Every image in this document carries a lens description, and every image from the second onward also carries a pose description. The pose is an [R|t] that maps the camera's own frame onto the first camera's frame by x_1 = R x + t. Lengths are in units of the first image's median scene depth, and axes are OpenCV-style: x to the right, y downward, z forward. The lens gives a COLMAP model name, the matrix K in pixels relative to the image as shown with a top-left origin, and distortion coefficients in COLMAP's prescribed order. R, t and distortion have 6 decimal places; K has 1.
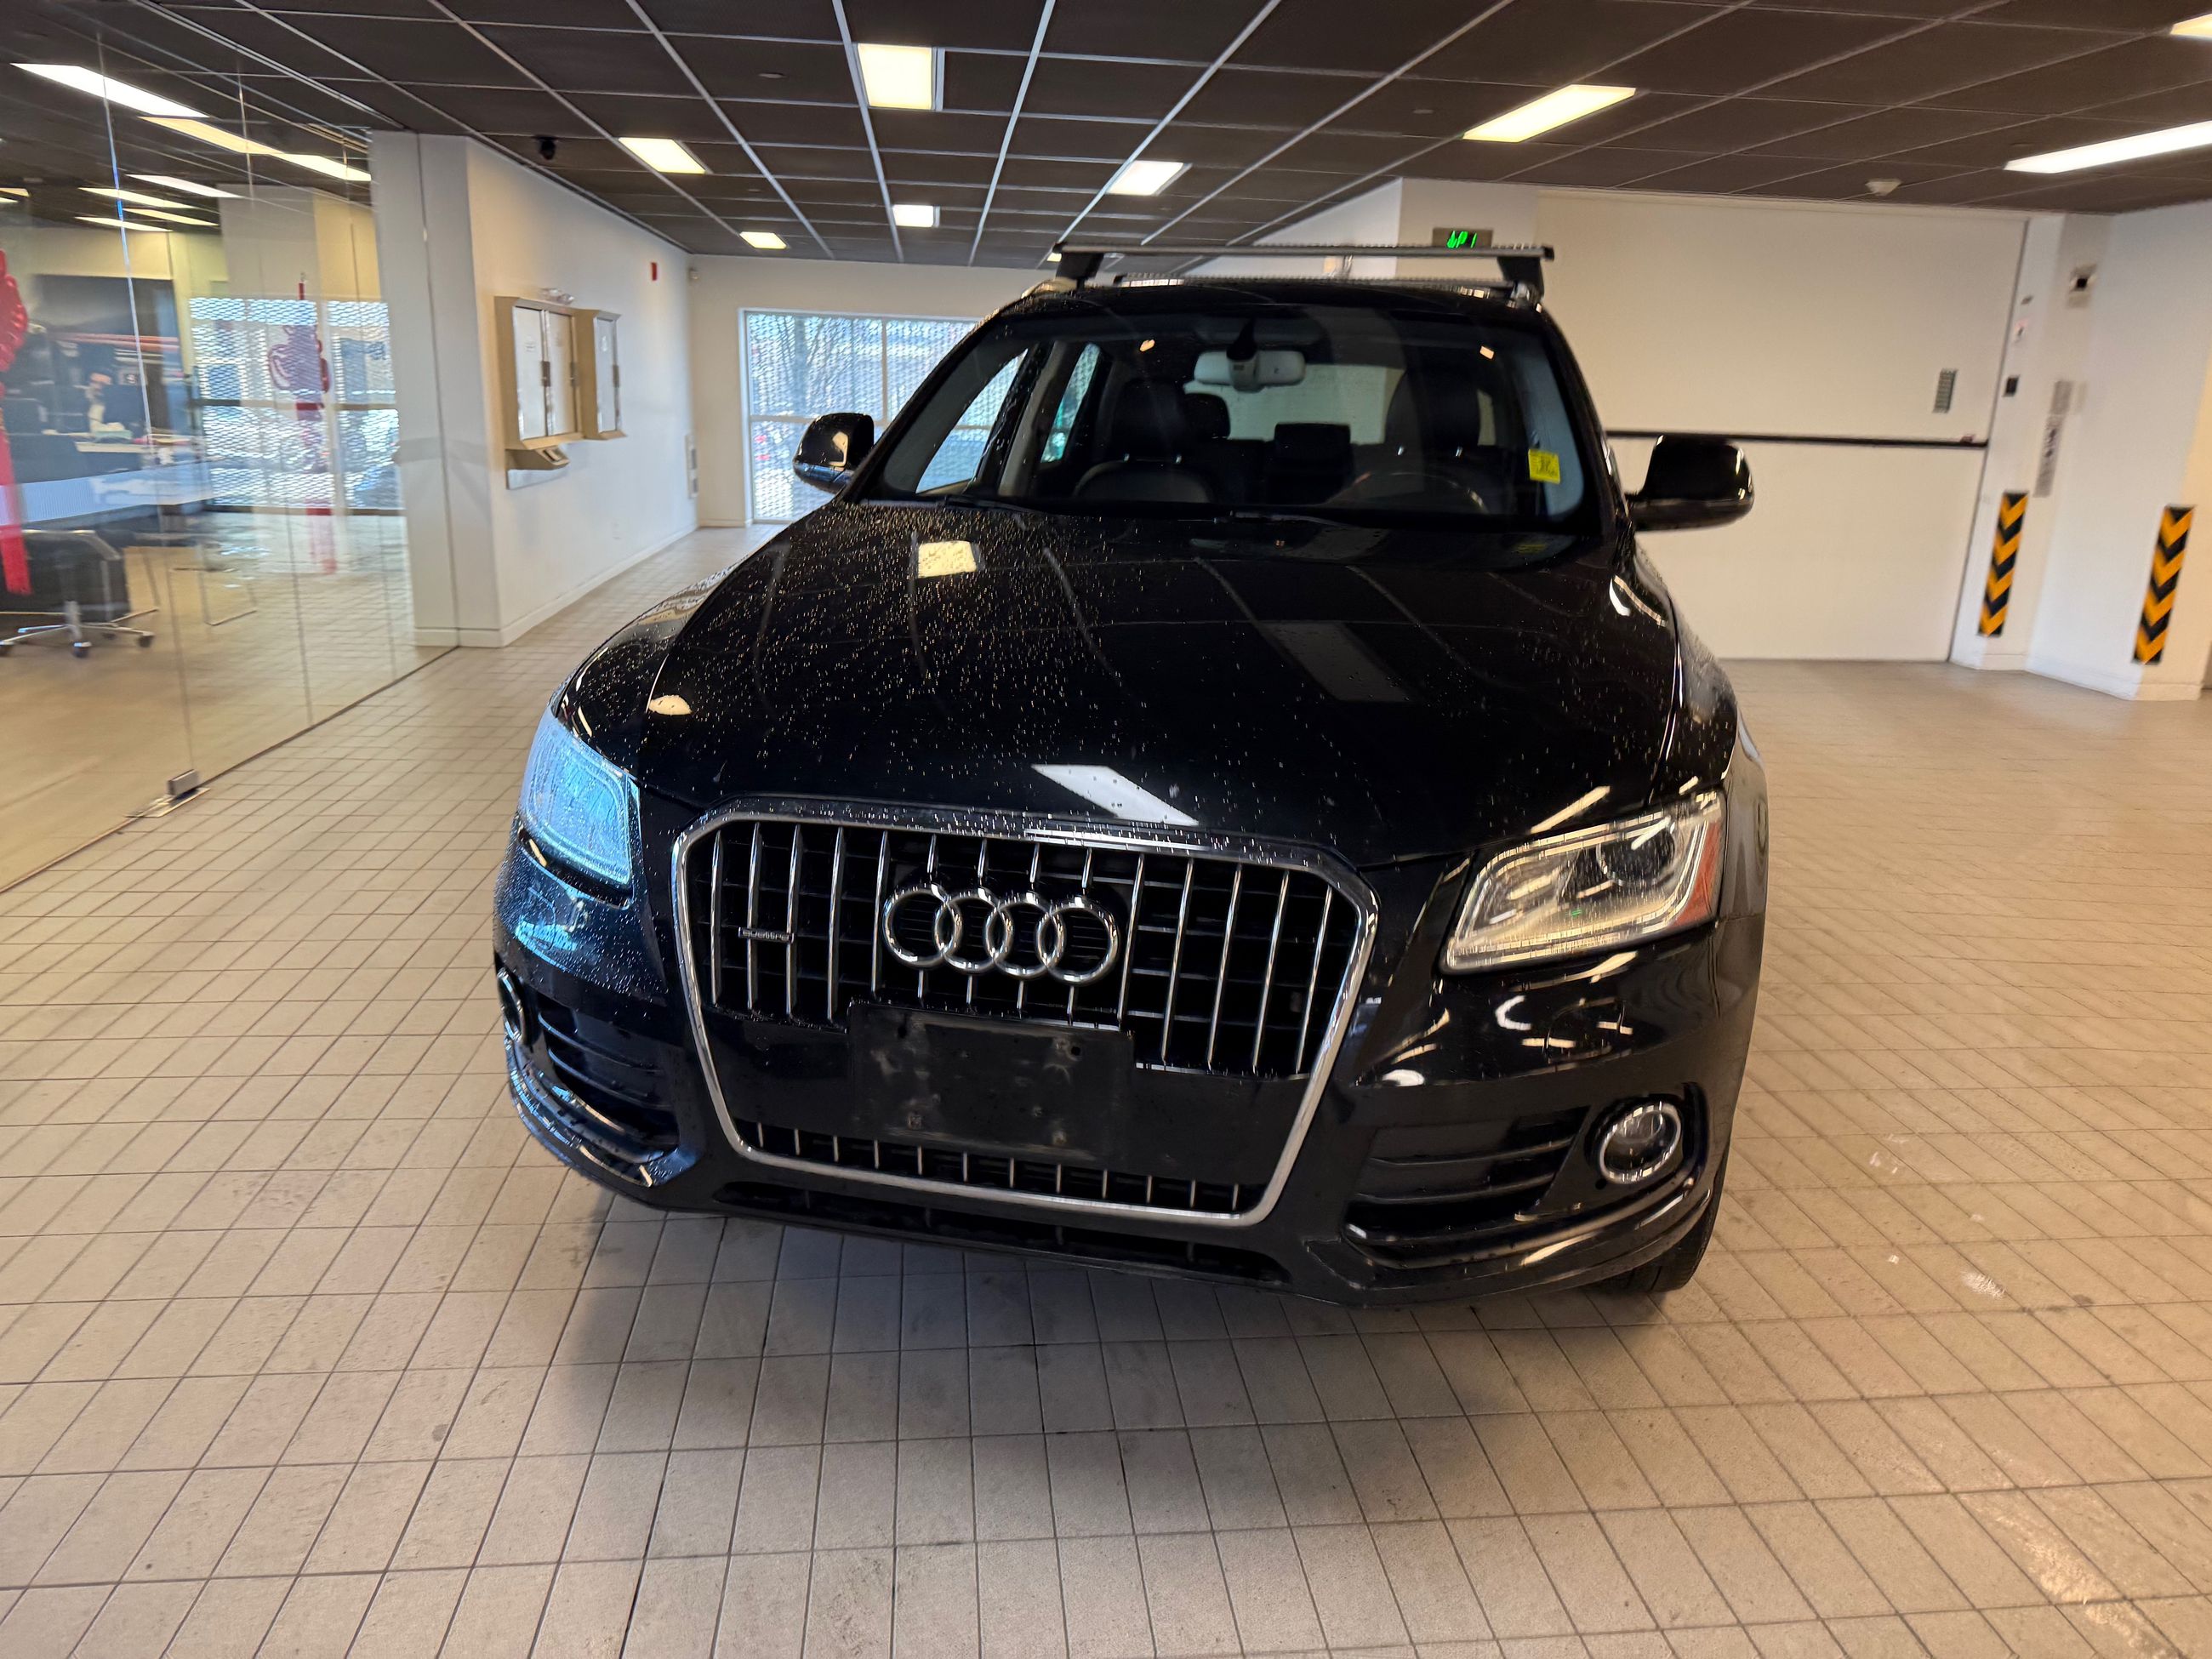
lens RADIAL K [[1568.0, 0, 1099.1], [0, 1568.0, 837.2], [0, 0, 1]] dist [-0.007325, -0.006030]
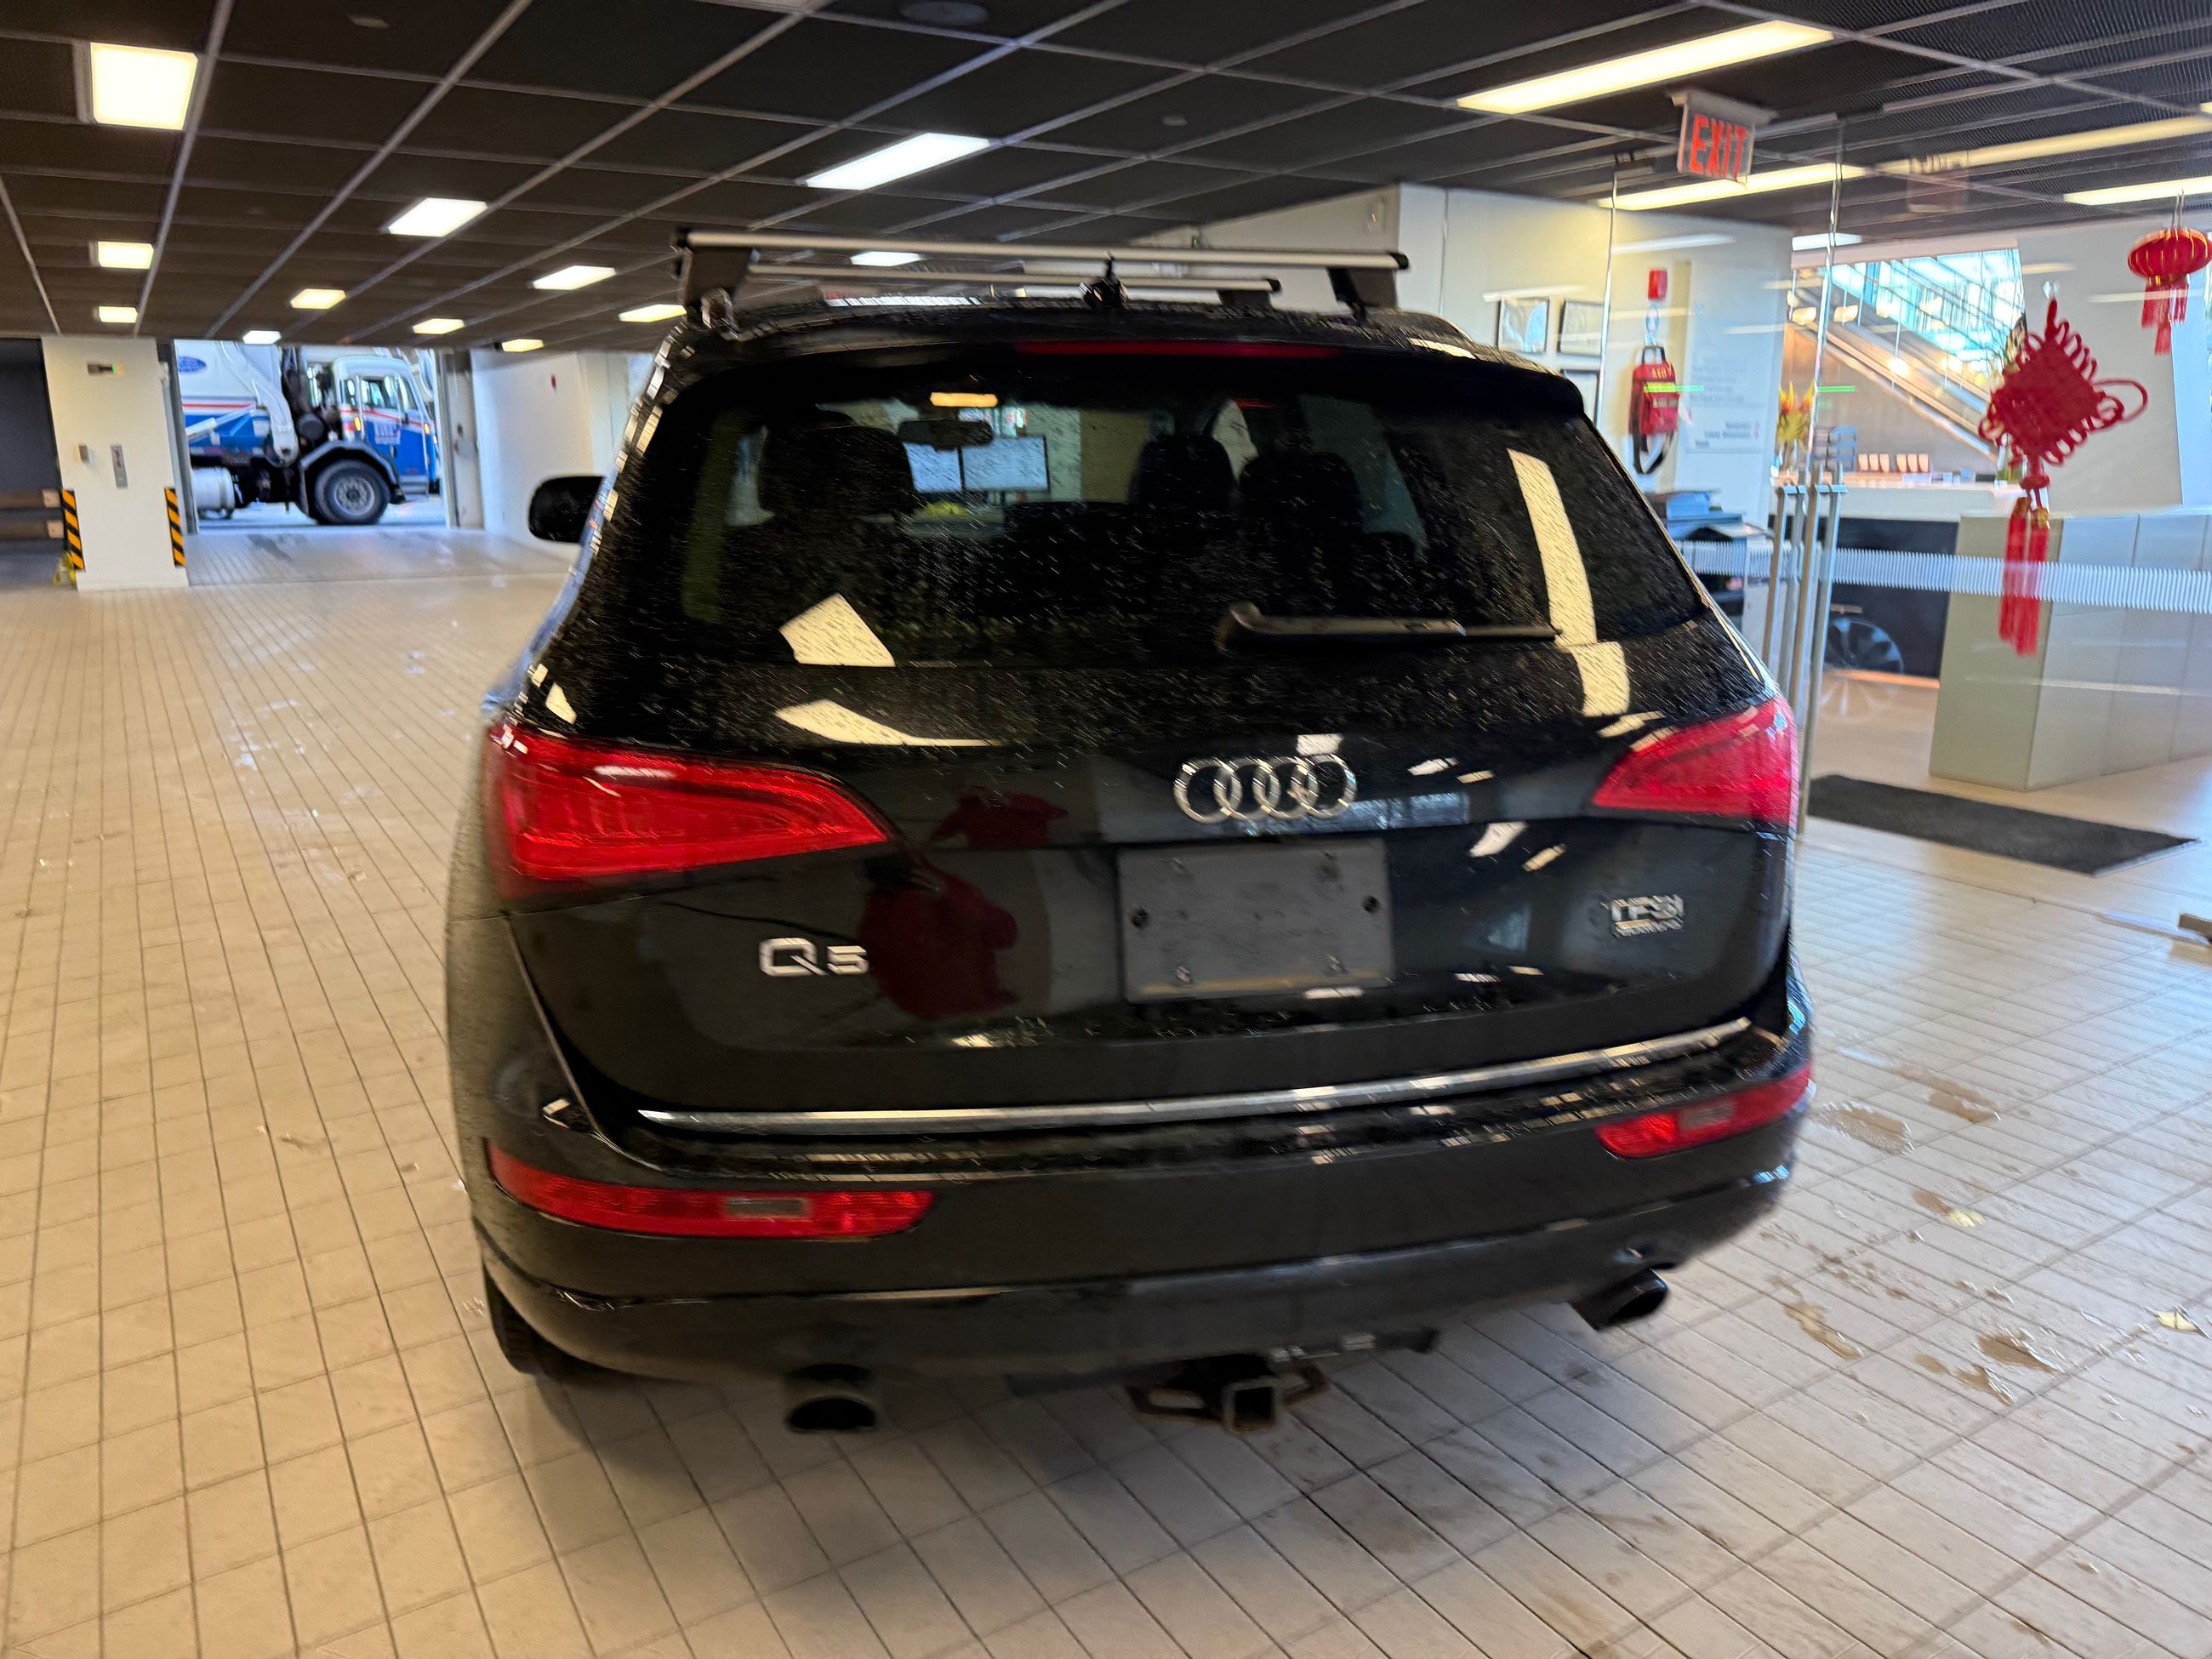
lens RADIAL K [[1560.8, 0, 1050.9], [0, 1560.8, 832.4], [0, 0, 1]] dist [0.025697, 0.001214]
pose [[-0.909966, 0.073561, -0.408107, 0.472717], [-0.137552, 0.874878, 0.464401, -0.535579], [0.391206, 0.478725, -0.785990, 1.894653]]
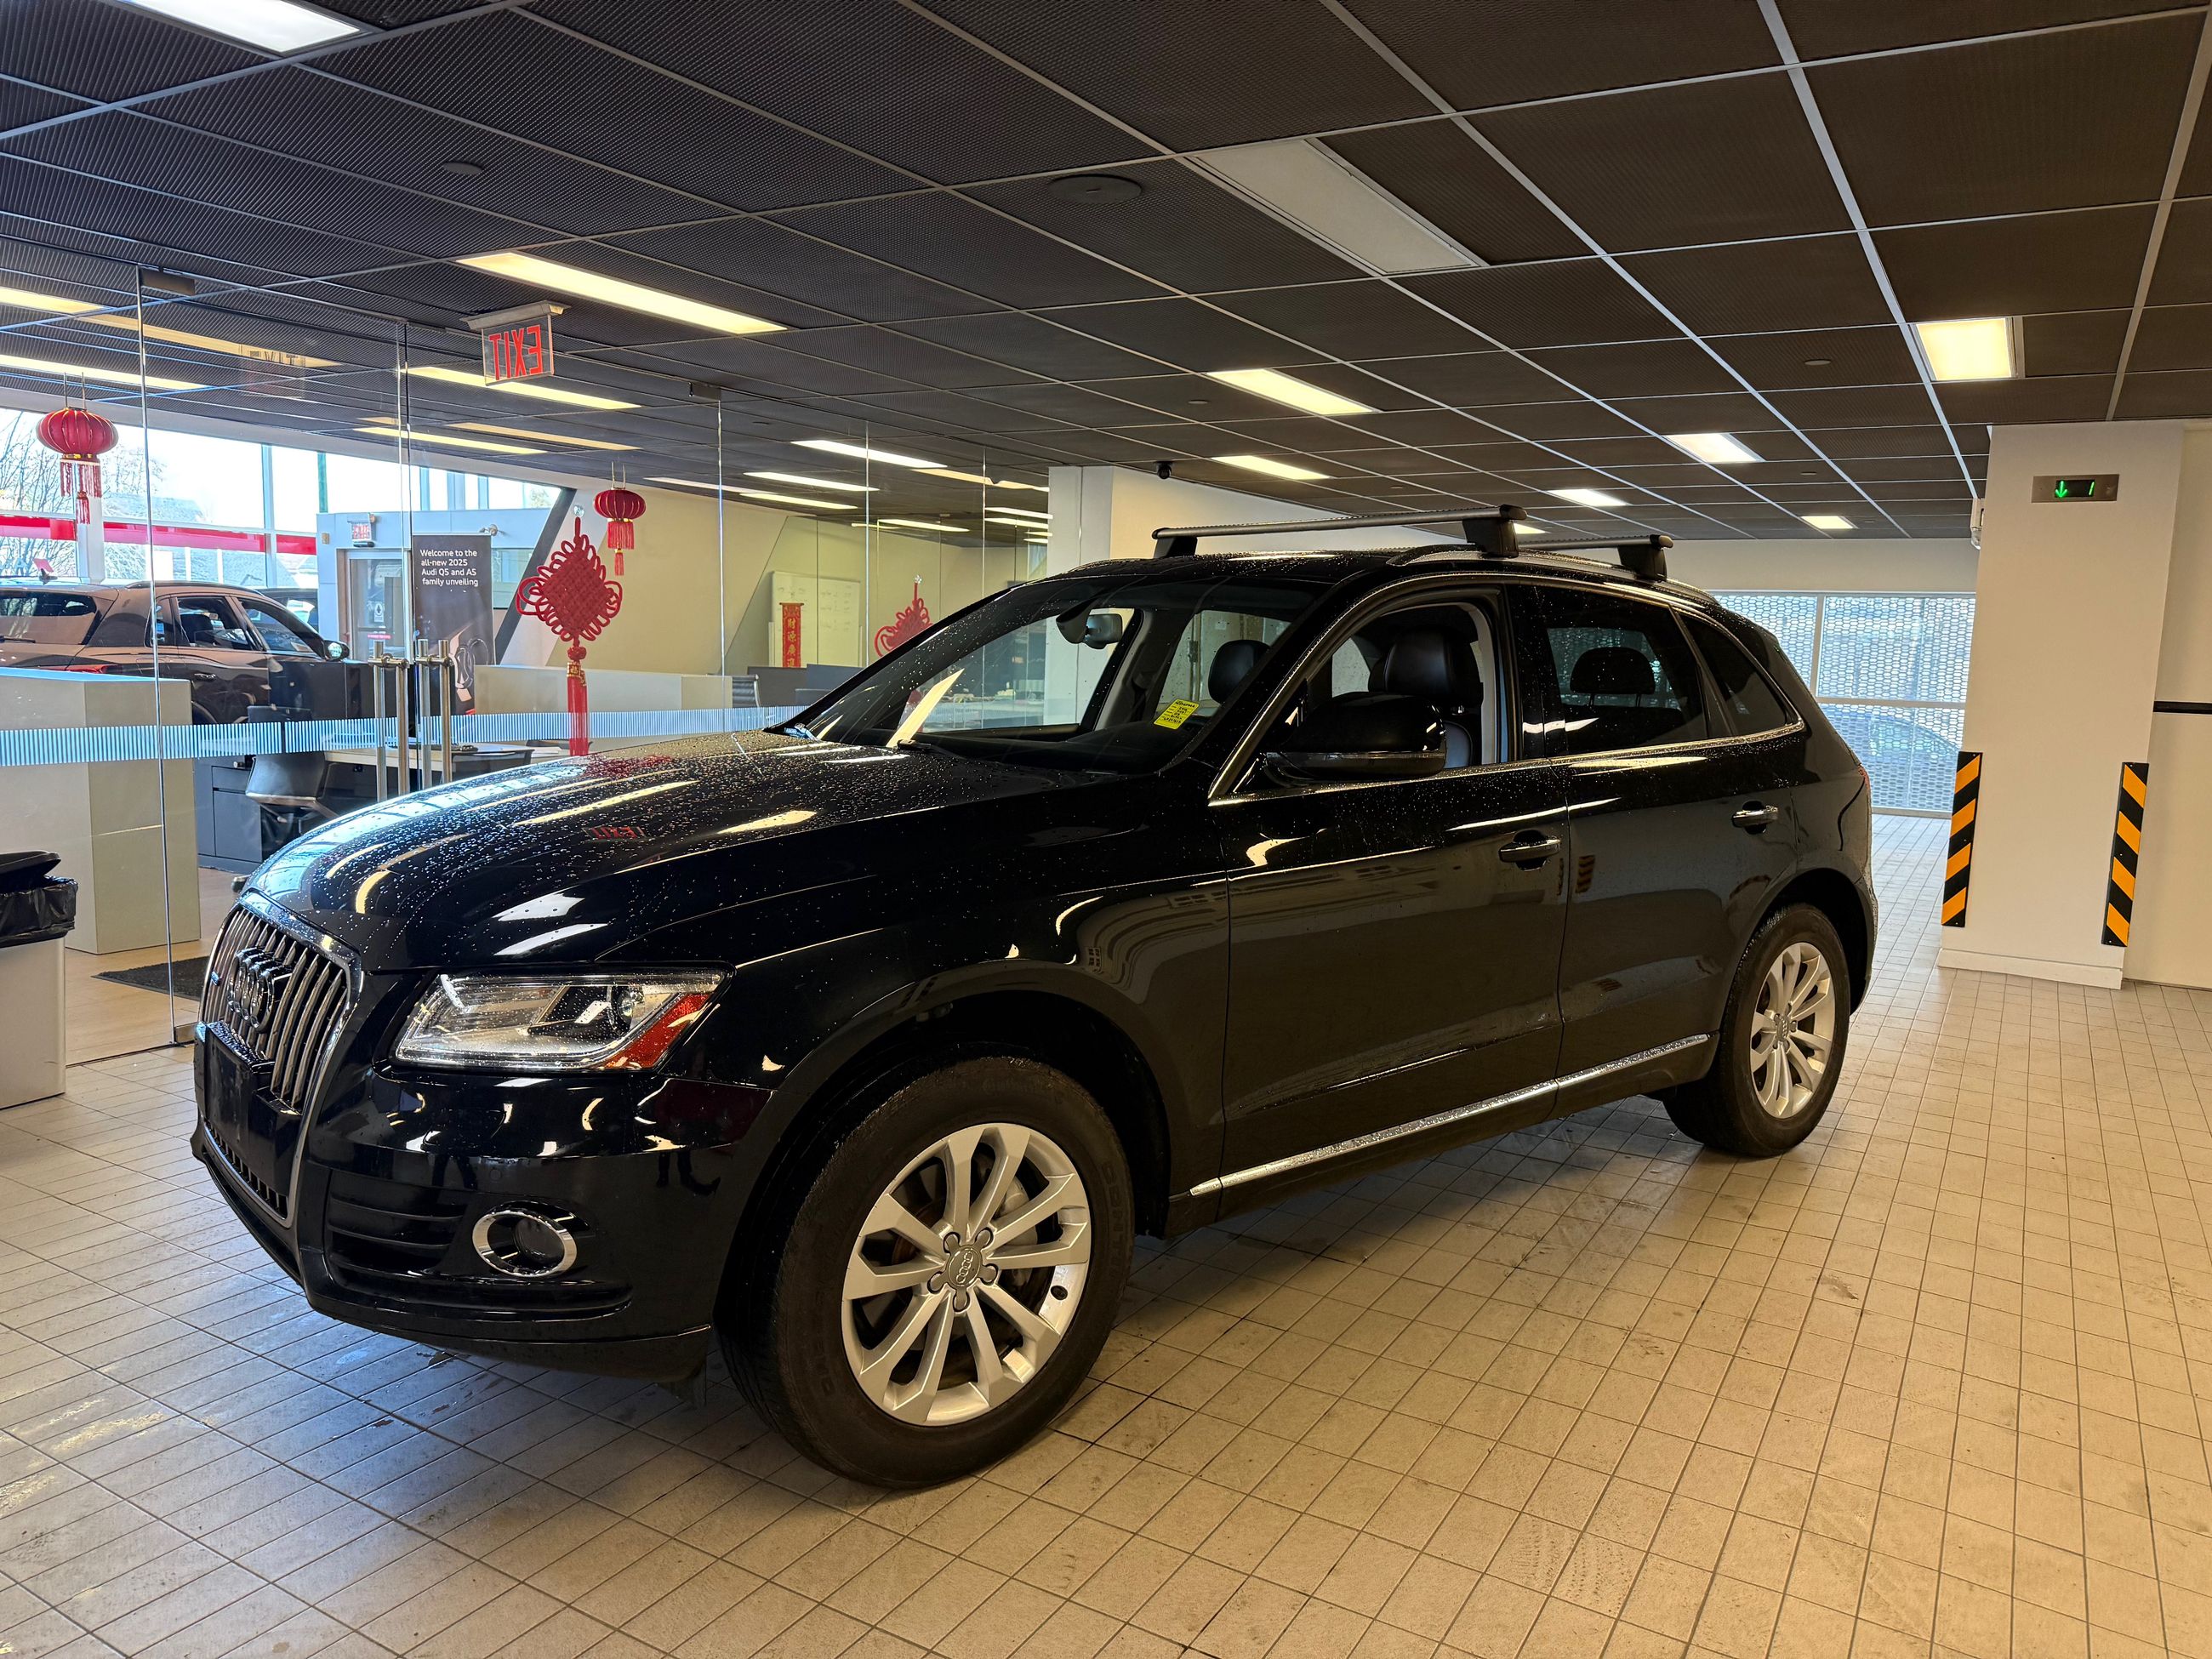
lens RADIAL K [[1550.8, 0, 1110.8], [0, 1550.8, 843.7], [0, 0, 1]] dist [0.006960, -0.017915]
pose [[0.800680, 0.070271, -0.594956, 0.686320], [-0.167622, 0.979710, -0.109869, -0.023863], [0.575164, 0.187698, 0.796213, 0.129942]]
